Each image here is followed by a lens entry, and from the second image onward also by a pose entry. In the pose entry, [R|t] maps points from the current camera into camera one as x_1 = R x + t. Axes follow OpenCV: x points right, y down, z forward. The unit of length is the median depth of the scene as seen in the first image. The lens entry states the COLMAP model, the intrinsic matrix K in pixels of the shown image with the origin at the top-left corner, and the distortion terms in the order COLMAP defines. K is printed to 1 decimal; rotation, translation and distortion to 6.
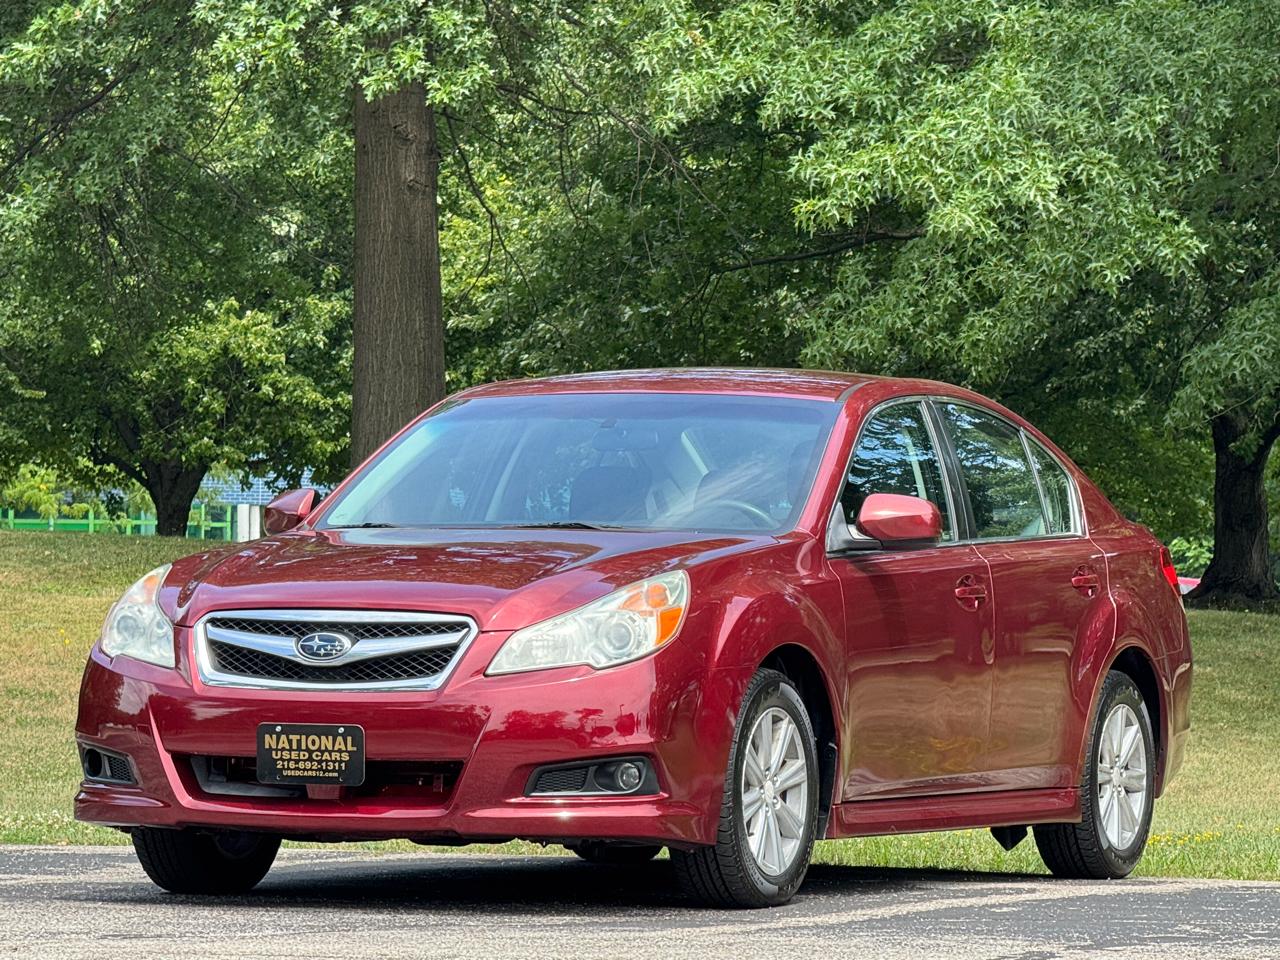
lens RADIAL K [[6338.3, 0, 606.9], [0, 6338.3, 480.4], [0, 0, 1]] dist [0.290176, 5.852607]
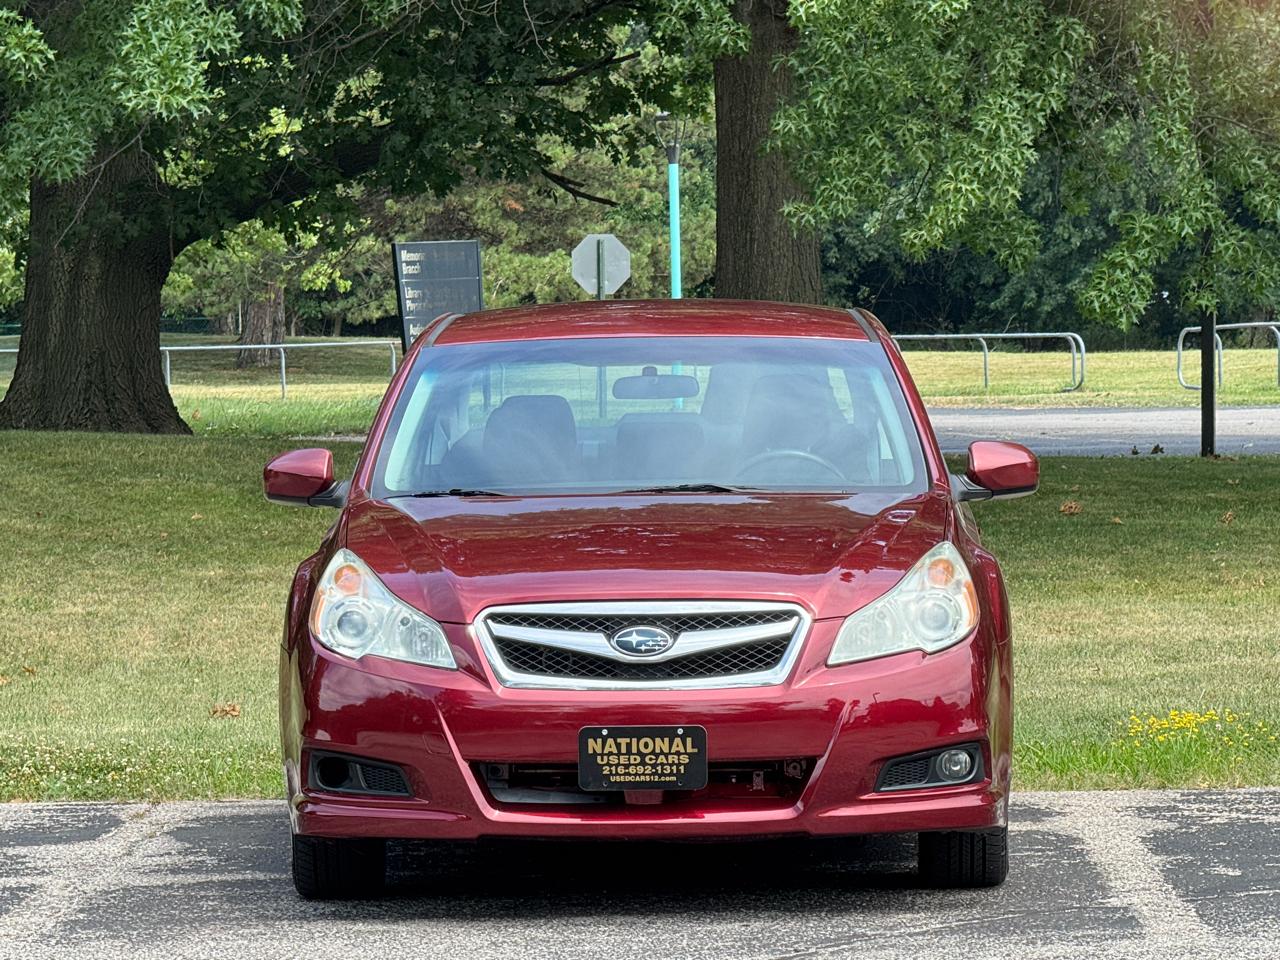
lens RADIAL K [[6338.3, 0, 606.9], [0, 6338.3, 480.4], [0, 0, 1]] dist [0.290176, 5.852607]
pose [[0.921198, -0.037809, 0.387254, -0.408604], [0.019589, 0.998512, 0.050890, -0.045084], [-0.388601, -0.039294, 0.920568, 0.140283]]
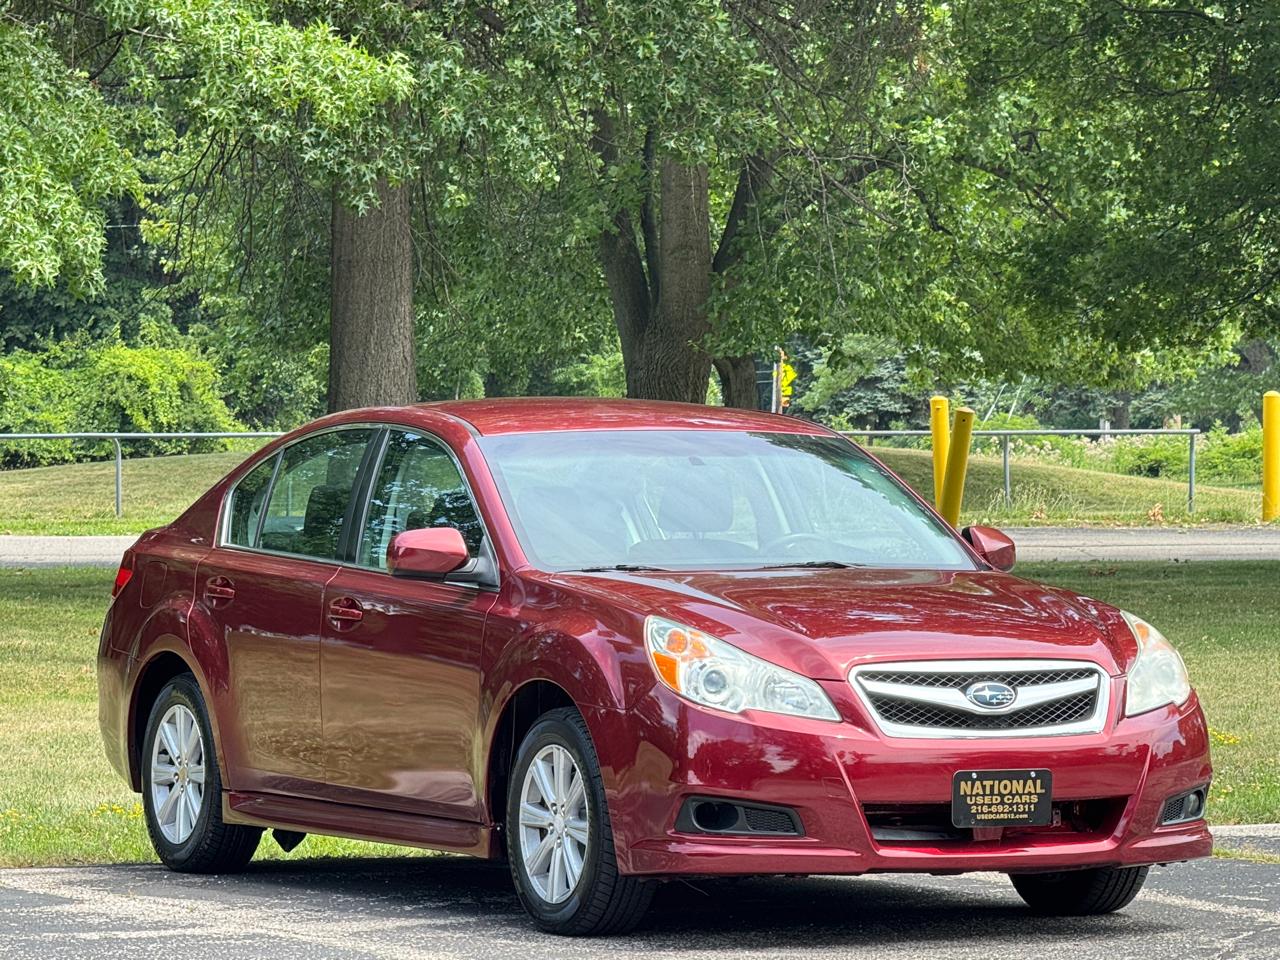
lens RADIAL K [[6338.3, 0, 606.9], [0, 6338.3, 480.4], [0, 0, 1]] dist [0.290176, 5.852607]
pose [[0.642084, -0.019069, 0.766397, -0.894052], [-0.007254, 0.999495, 0.030946, -0.042010], [-0.766600, -0.025430, 0.641622, 0.366393]]
